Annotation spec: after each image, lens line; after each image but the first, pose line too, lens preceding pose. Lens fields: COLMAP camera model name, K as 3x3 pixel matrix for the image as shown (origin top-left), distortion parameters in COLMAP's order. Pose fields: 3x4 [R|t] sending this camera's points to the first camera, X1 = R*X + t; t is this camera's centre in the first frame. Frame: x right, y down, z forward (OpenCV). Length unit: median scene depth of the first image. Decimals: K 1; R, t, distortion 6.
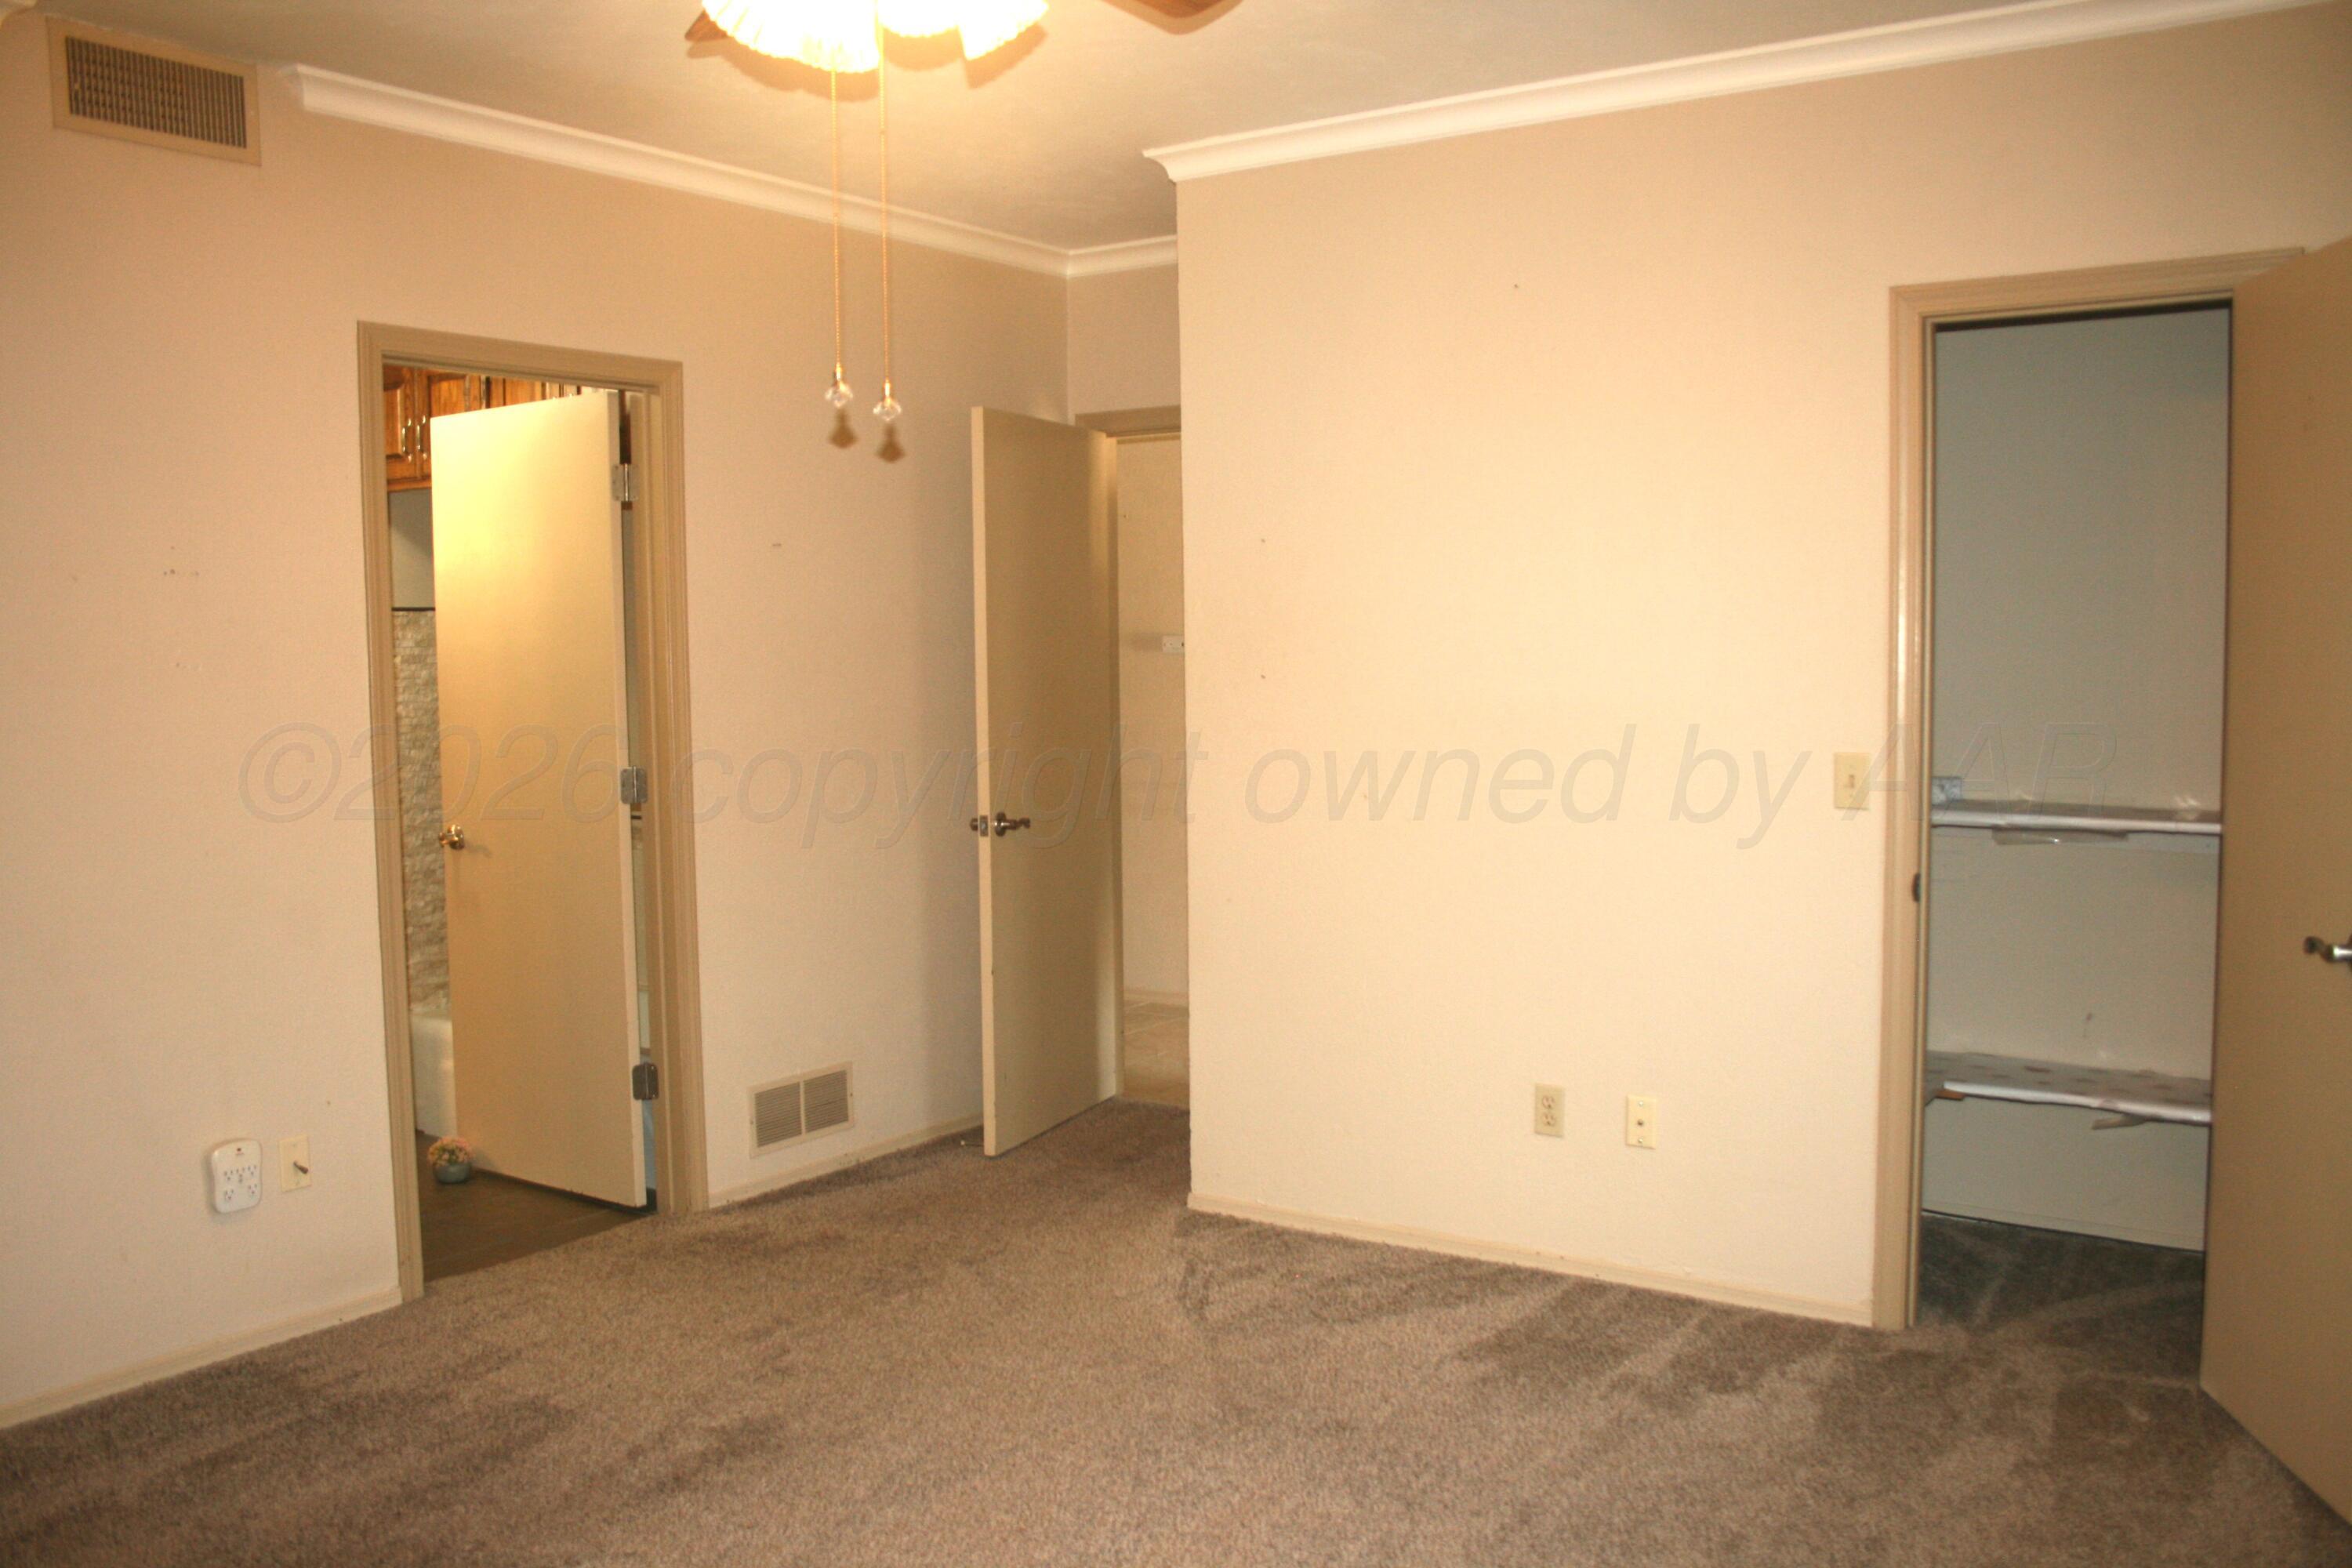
lens RADIAL K [[2011.9, 0, 1173.8], [0, 2011.9, 791.6], [0, 0, 1]] dist [-0.137968, 0.123537]
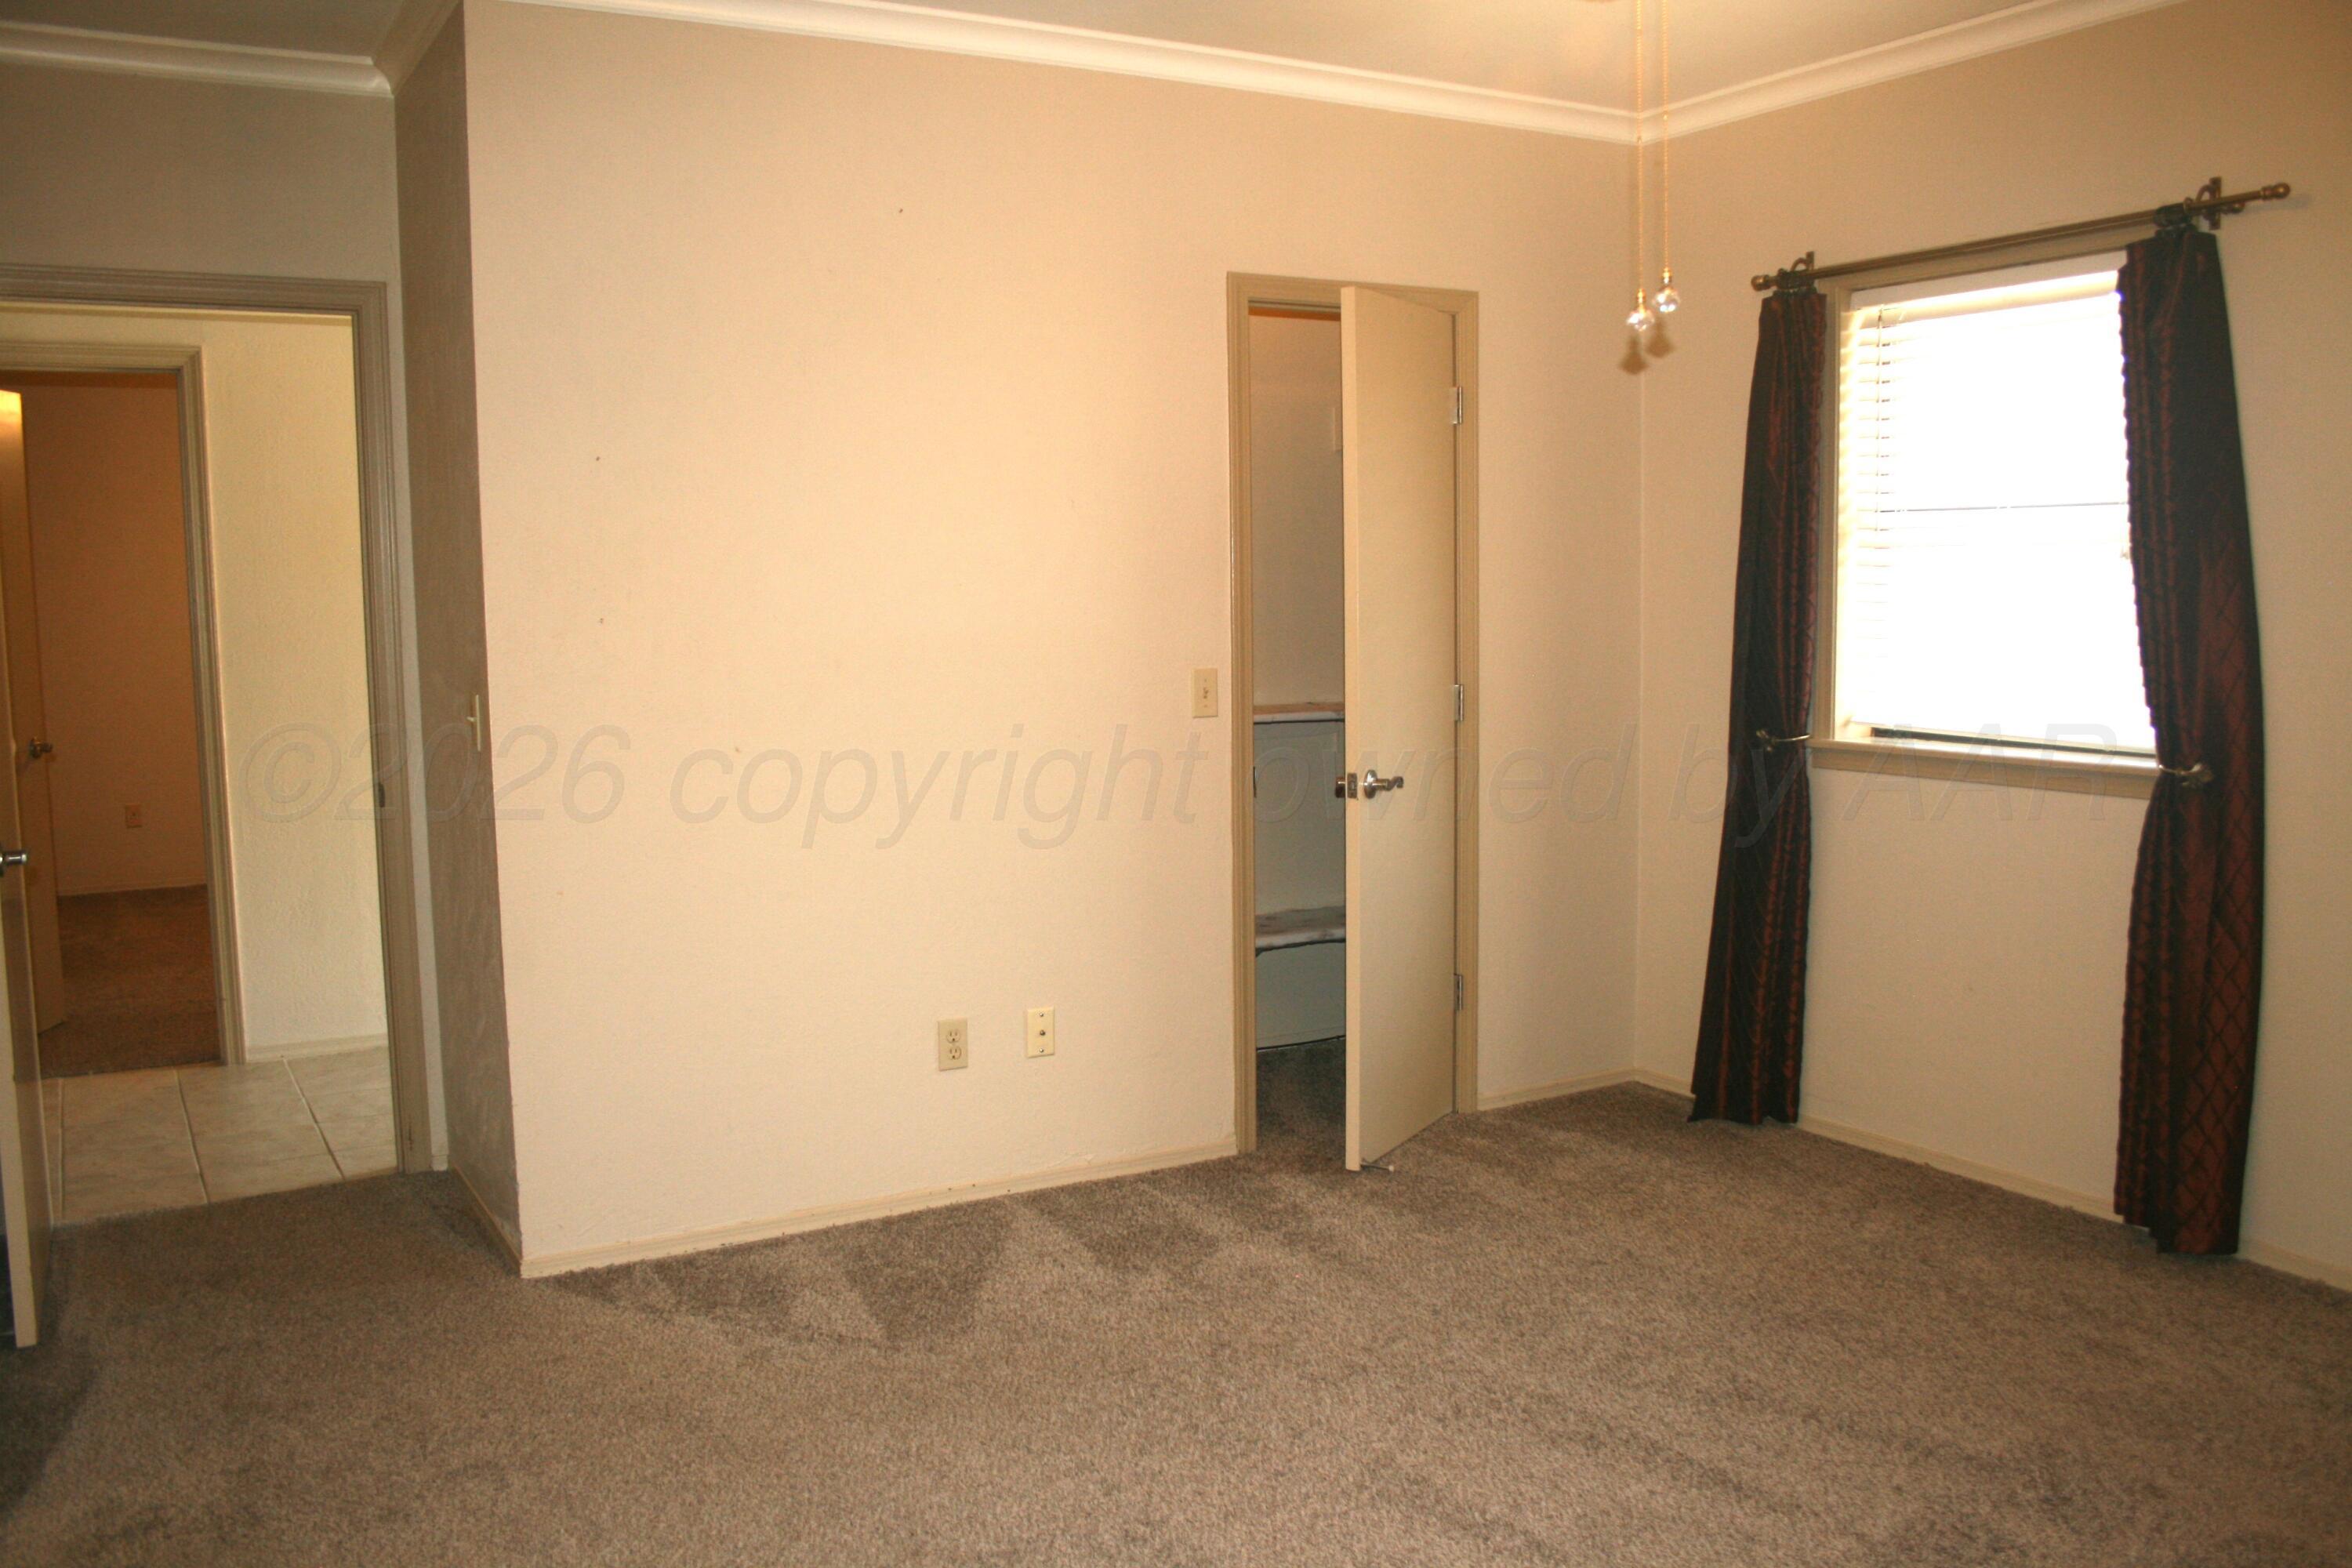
lens RADIAL K [[2011.9, 0, 1177.6], [0, 2011.9, 788.1], [0, 0, 1]] dist [-0.137968, 0.123537]
pose [[0.436549, -0.109195, 0.893029, -0.687274], [0.070646, 0.993703, 0.086970, -0.050584], [-0.896902, 0.025122, 0.441514, 0.479575]]
